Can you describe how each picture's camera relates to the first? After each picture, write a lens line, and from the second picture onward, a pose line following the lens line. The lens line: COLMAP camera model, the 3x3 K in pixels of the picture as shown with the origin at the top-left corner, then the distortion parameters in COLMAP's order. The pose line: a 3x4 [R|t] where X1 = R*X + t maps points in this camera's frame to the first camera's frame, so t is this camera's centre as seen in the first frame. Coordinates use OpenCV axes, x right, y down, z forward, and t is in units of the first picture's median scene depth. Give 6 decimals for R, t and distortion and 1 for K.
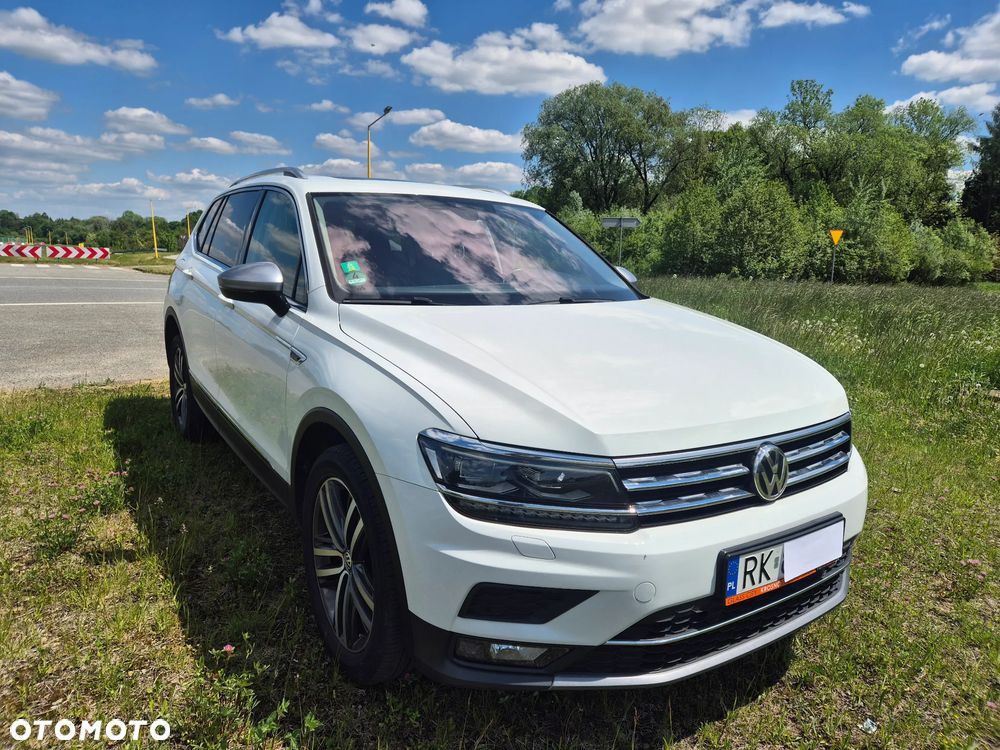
lens RADIAL K [[683.9, 0, 500.0], [0, 683.9, 375.0], [0, 0, 1]] dist [0.075396, -0.068960]
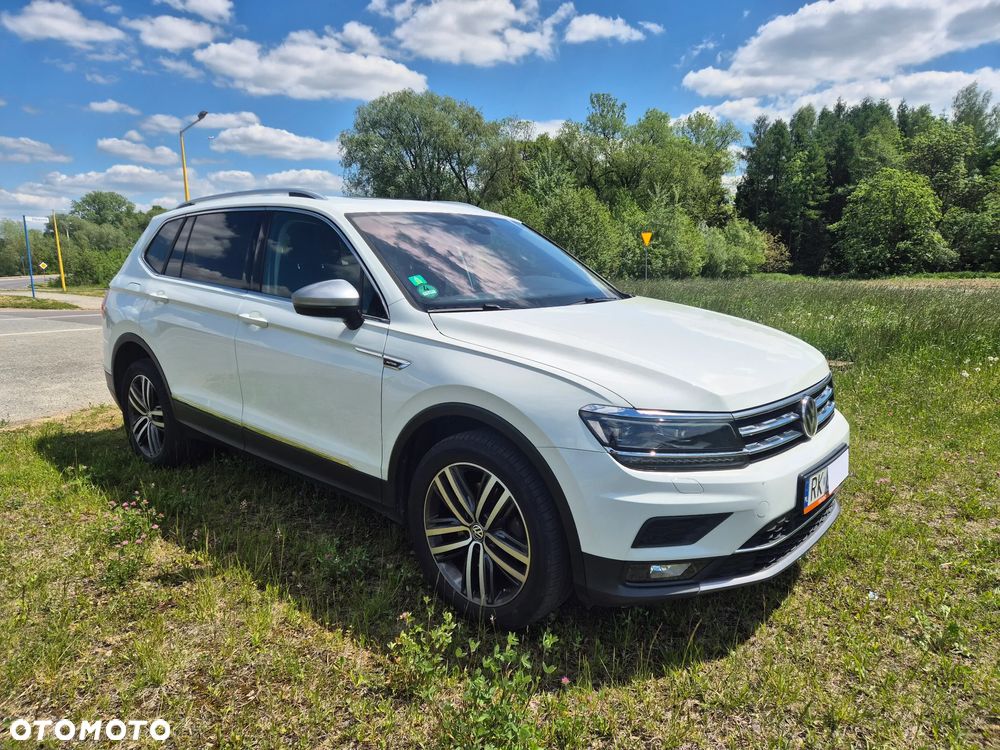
lens RADIAL K [[679.2, 0, 501.7], [0, 679.2, 398.5], [0, 0, 1]] dist [0.092194, -0.073986]
pose [[0.963237, -0.090814, 0.252838, -0.028818], [0.085044, 0.995808, 0.033683, 0.000567], [-0.254837, -0.010942, 0.966922, -0.007864]]
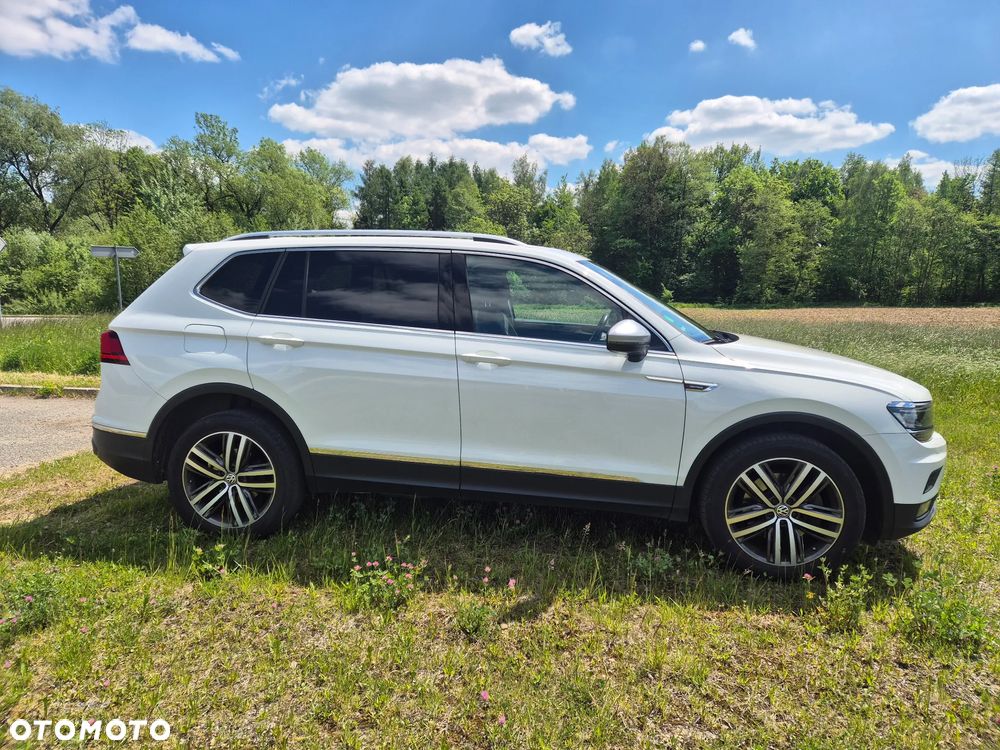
lens RADIAL K [[681.1, 0, 495.8], [0, 681.1, 397.7], [0, 0, 1]] dist [0.091224, -0.074182]
pose [[0.657056, -0.147567, 0.739257, -0.109471], [0.151153, 0.986527, 0.062580, -0.010564], [-0.738532, 0.070623, 0.670509, 0.027197]]
